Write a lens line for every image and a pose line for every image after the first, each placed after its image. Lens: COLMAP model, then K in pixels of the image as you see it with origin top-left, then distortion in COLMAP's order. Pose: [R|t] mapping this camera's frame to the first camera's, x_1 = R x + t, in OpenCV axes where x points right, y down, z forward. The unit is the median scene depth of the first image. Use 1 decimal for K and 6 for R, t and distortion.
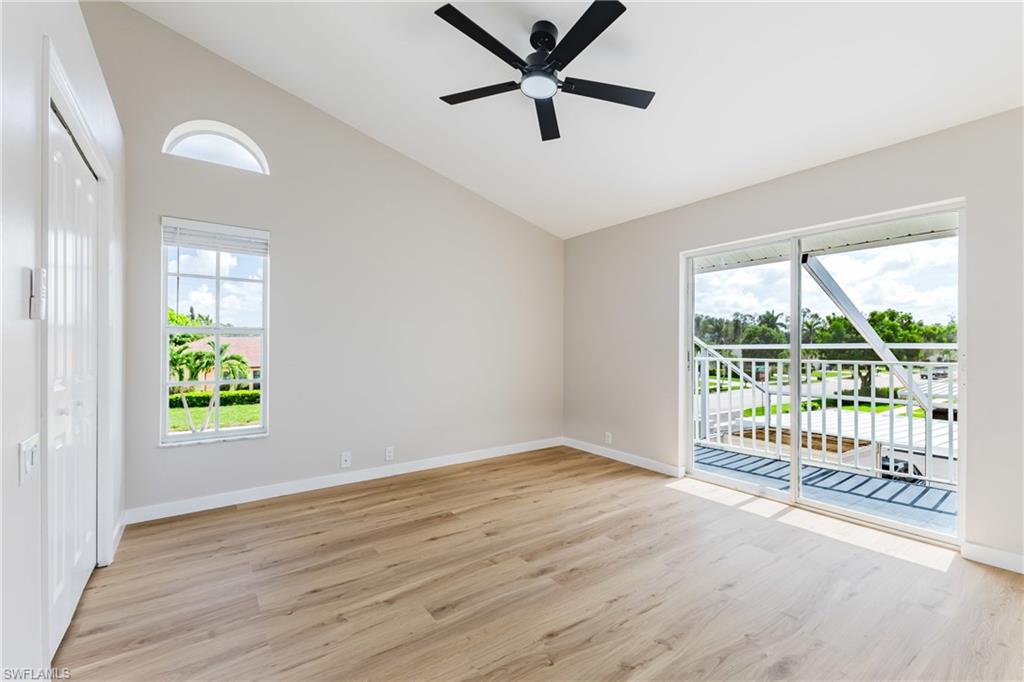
lens RADIAL K [[439.1, 0, 515.9], [0, 439.1, 337.1], [0, 0, 1]] dist [0.013482, -0.000578]
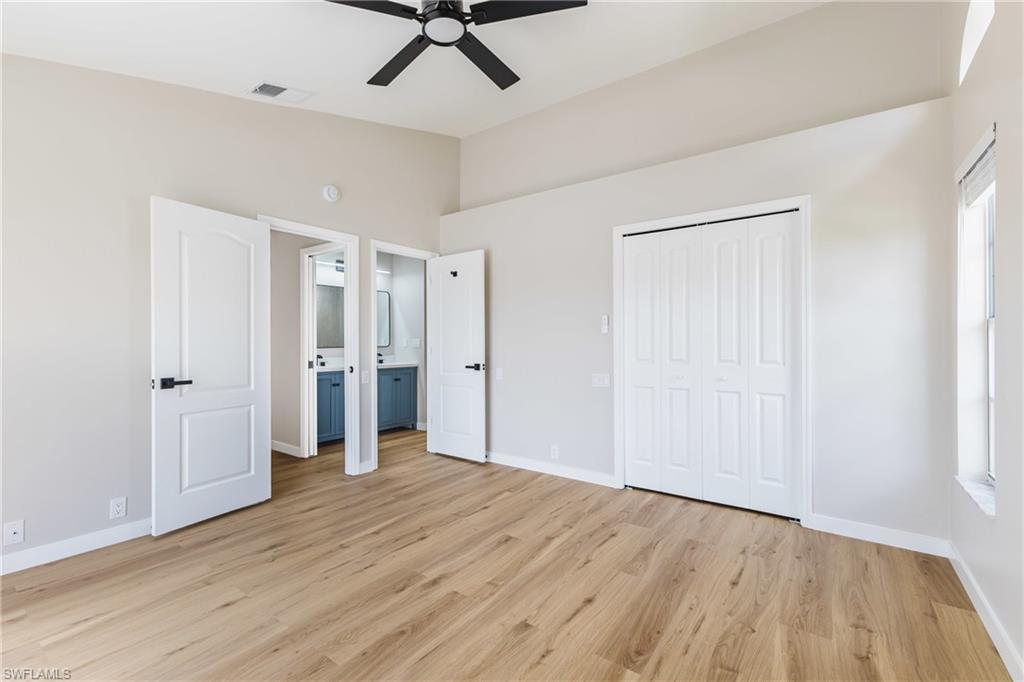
lens RADIAL K [[439.1, 0, 515.9], [0, 439.1, 337.1], [0, 0, 1]] dist [0.013482, -0.000578]
pose [[-0.948768, -0.002505, -0.315964, 0.191004], [0.007103, 0.999547, -0.029252, 0.035866], [0.315894, -0.029997, -0.948320, 1.913682]]
